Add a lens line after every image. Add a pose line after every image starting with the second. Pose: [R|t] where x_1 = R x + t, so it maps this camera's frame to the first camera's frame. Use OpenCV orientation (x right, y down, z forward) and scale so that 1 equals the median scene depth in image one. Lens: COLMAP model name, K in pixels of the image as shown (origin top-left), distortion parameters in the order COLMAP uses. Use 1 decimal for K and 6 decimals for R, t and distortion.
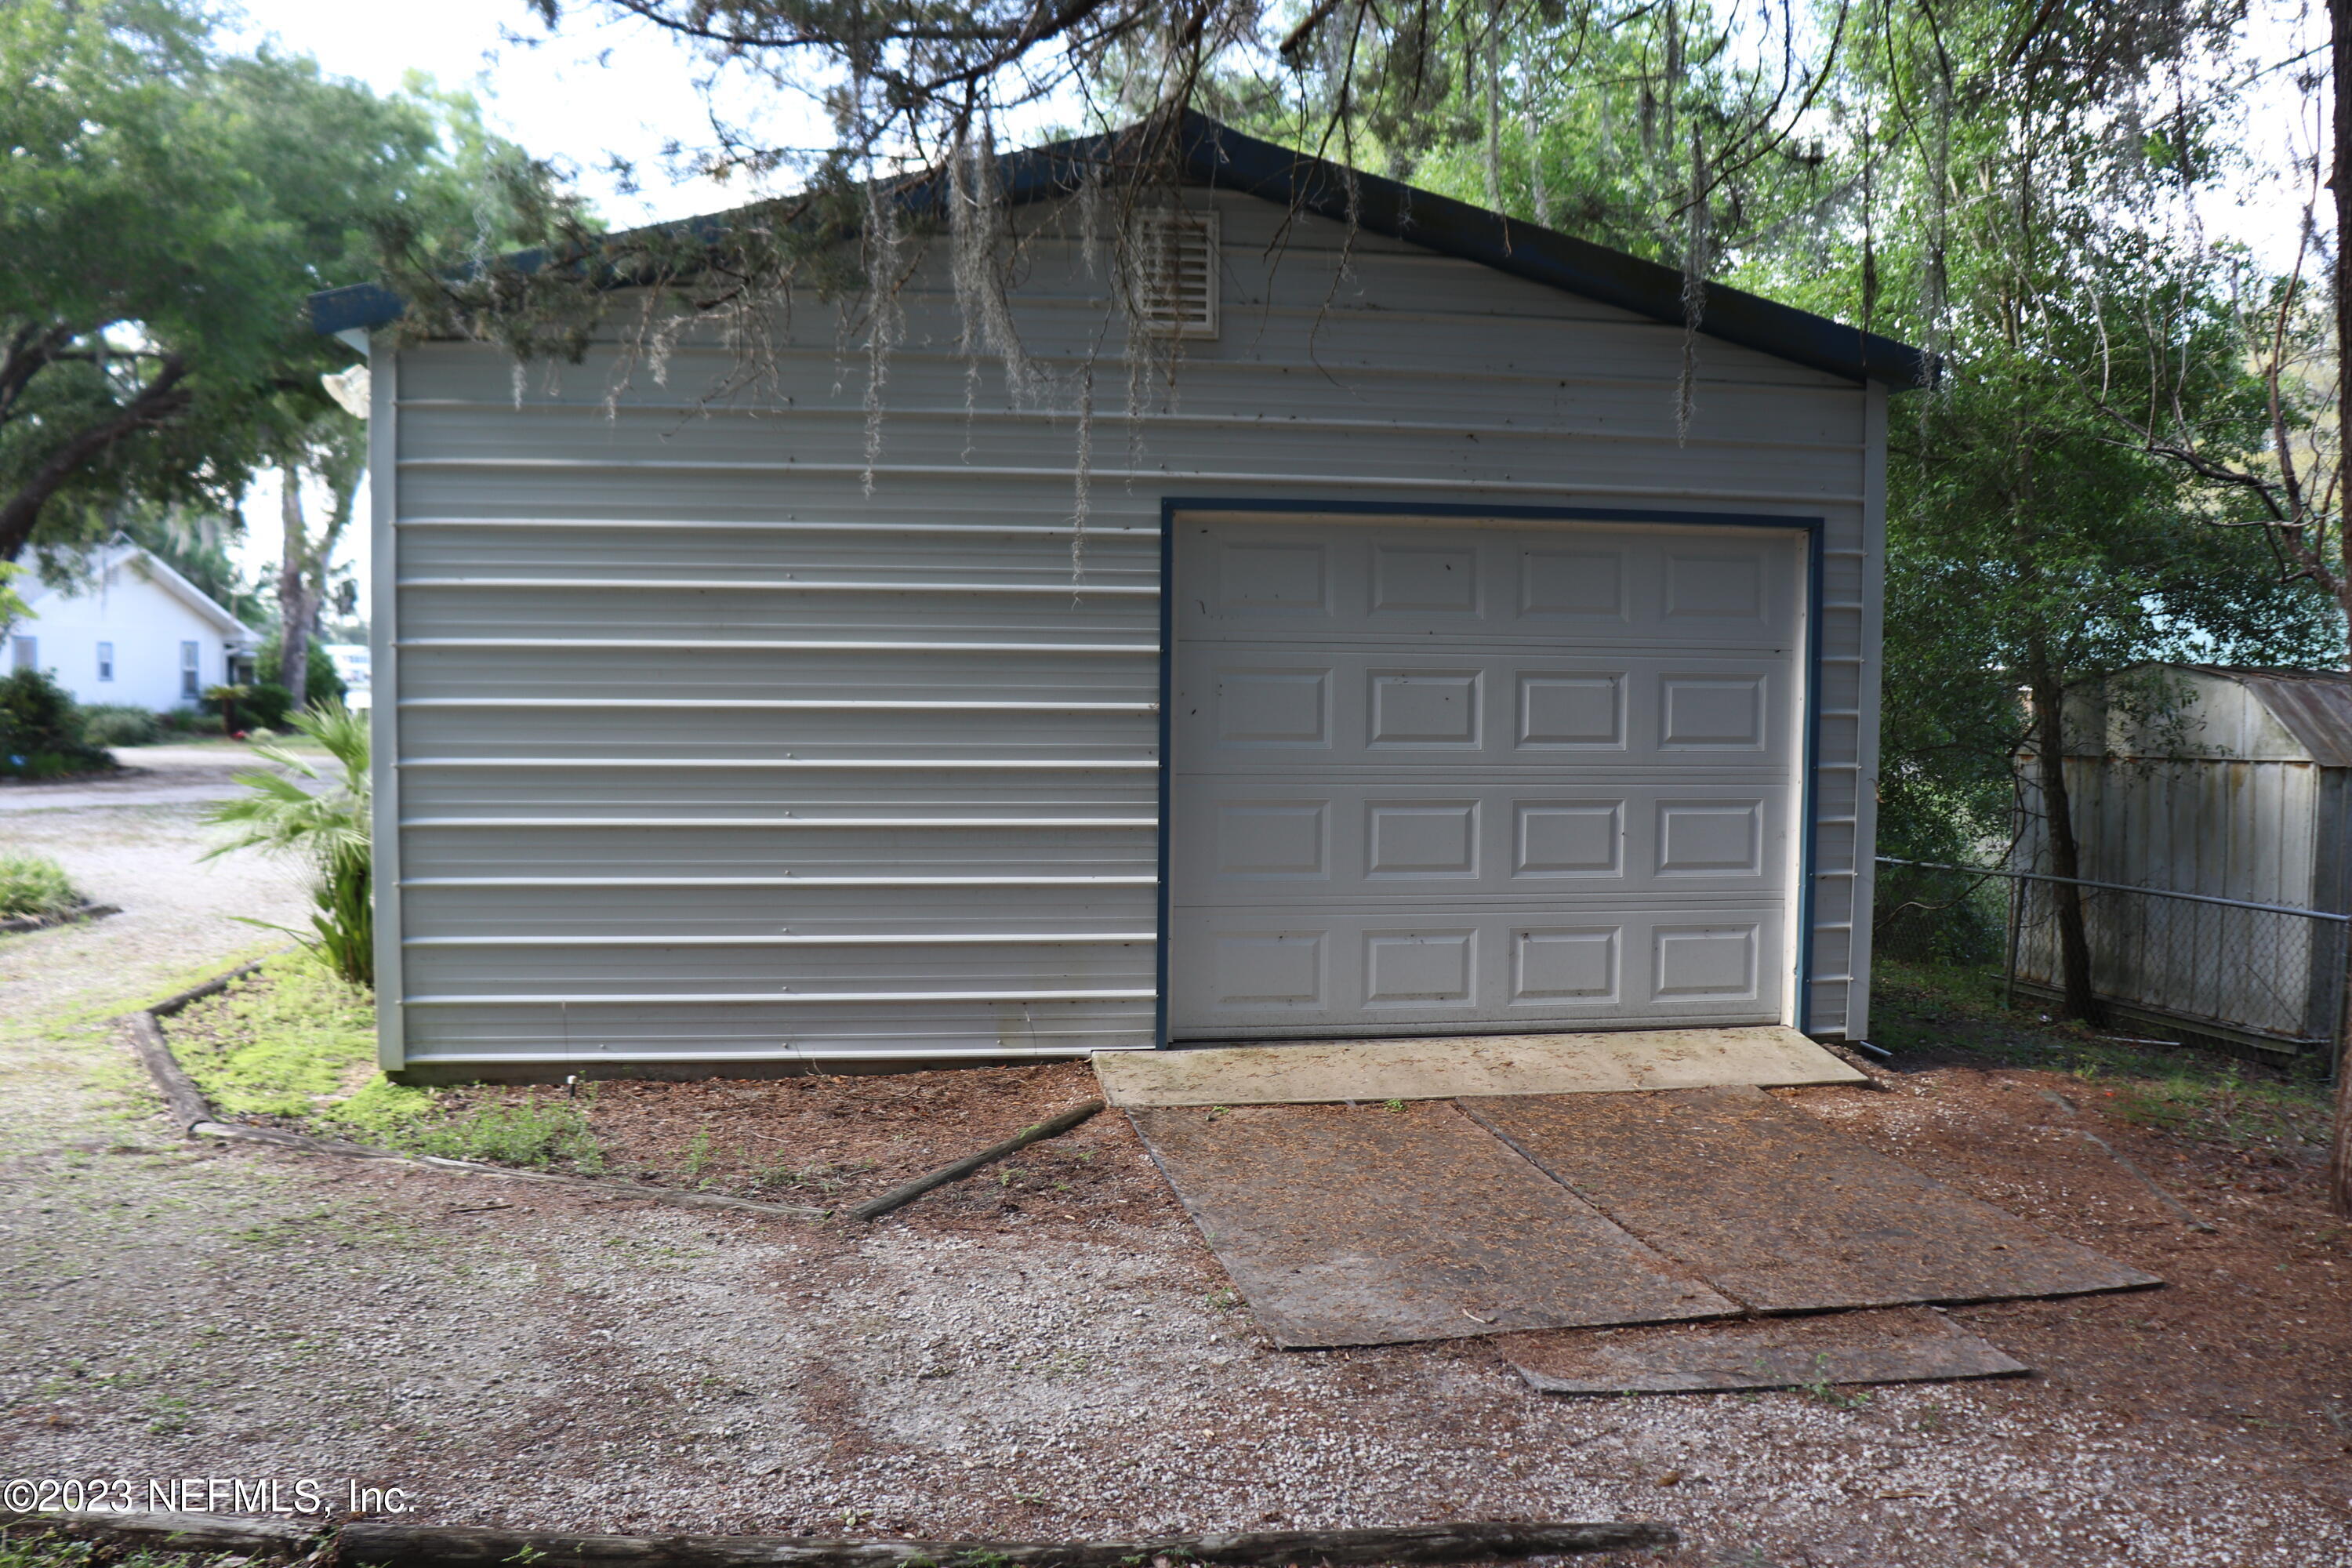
lens RADIAL K [[1906.6, 0, 1168.0], [0, 1906.6, 784.3], [0, 0, 1]] dist [-0.072678, 0.017709]
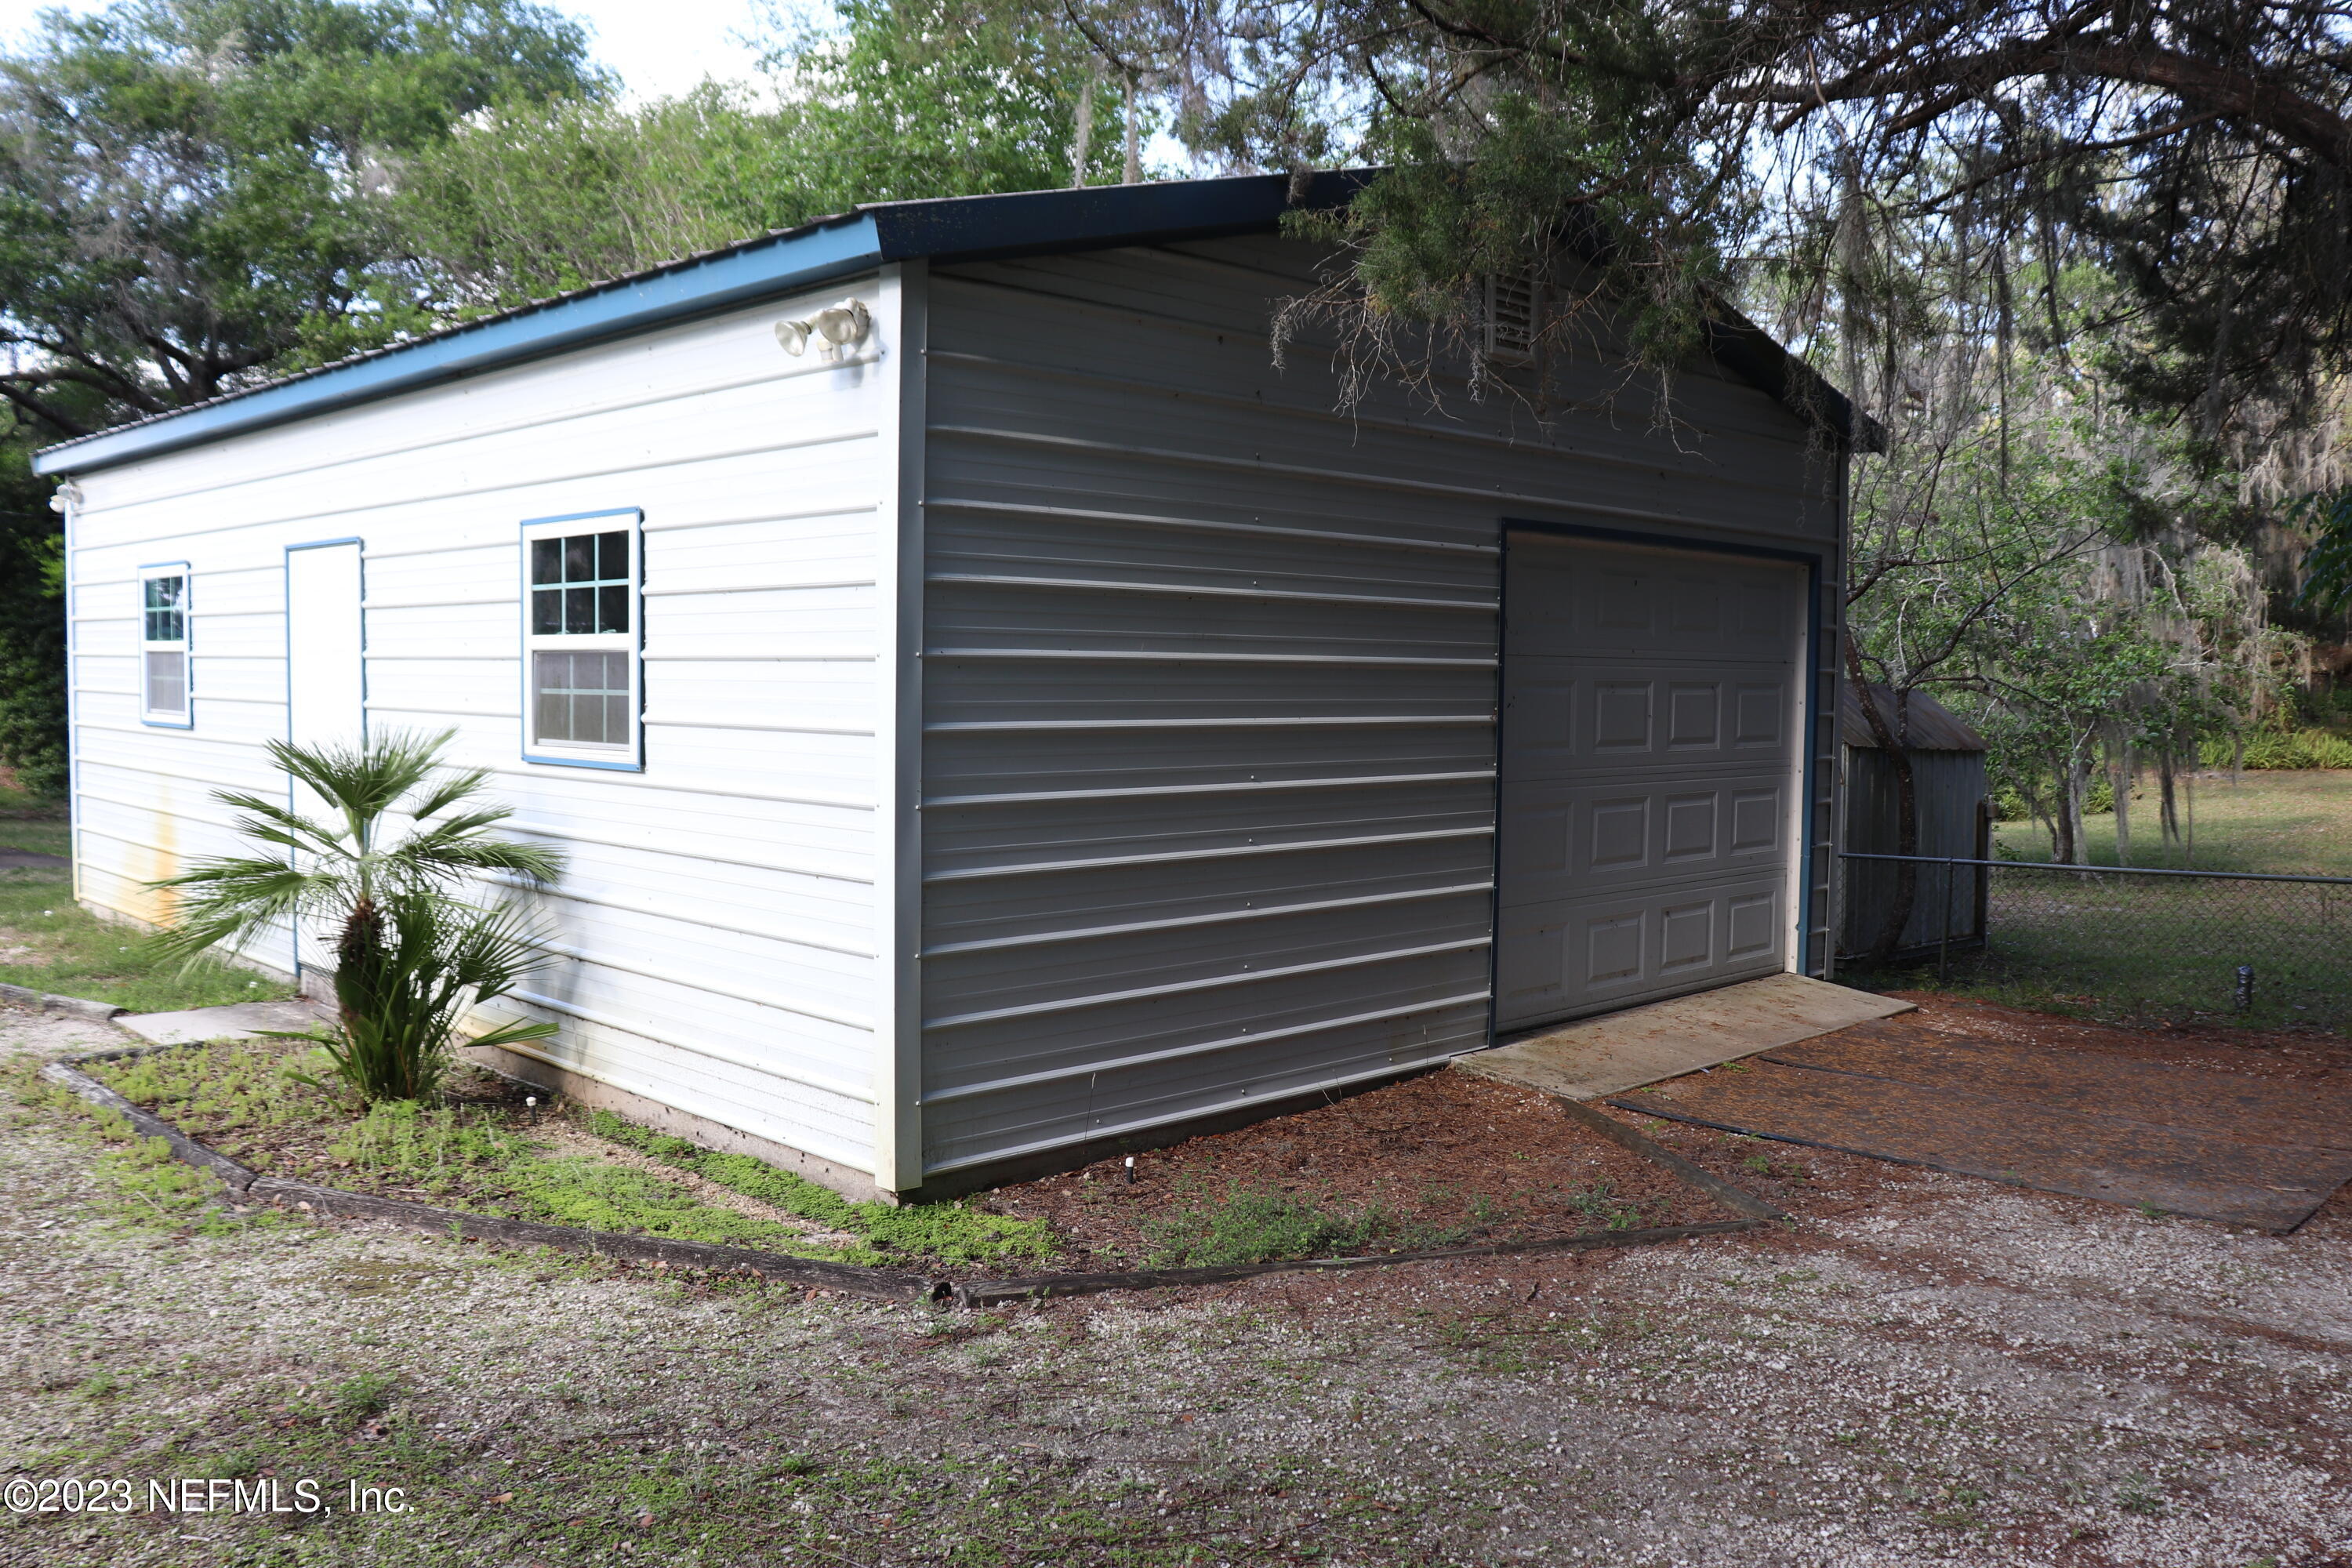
lens RADIAL K [[1906.6, 0, 1168.1], [0, 1906.6, 785.0], [0, 0, 1]] dist [-0.072678, 0.017709]
pose [[0.805682, -0.036967, 0.591194, -0.776073], [0.035979, 0.999262, 0.013452, -0.025304], [-0.591255, 0.010433, 0.806417, 0.276071]]
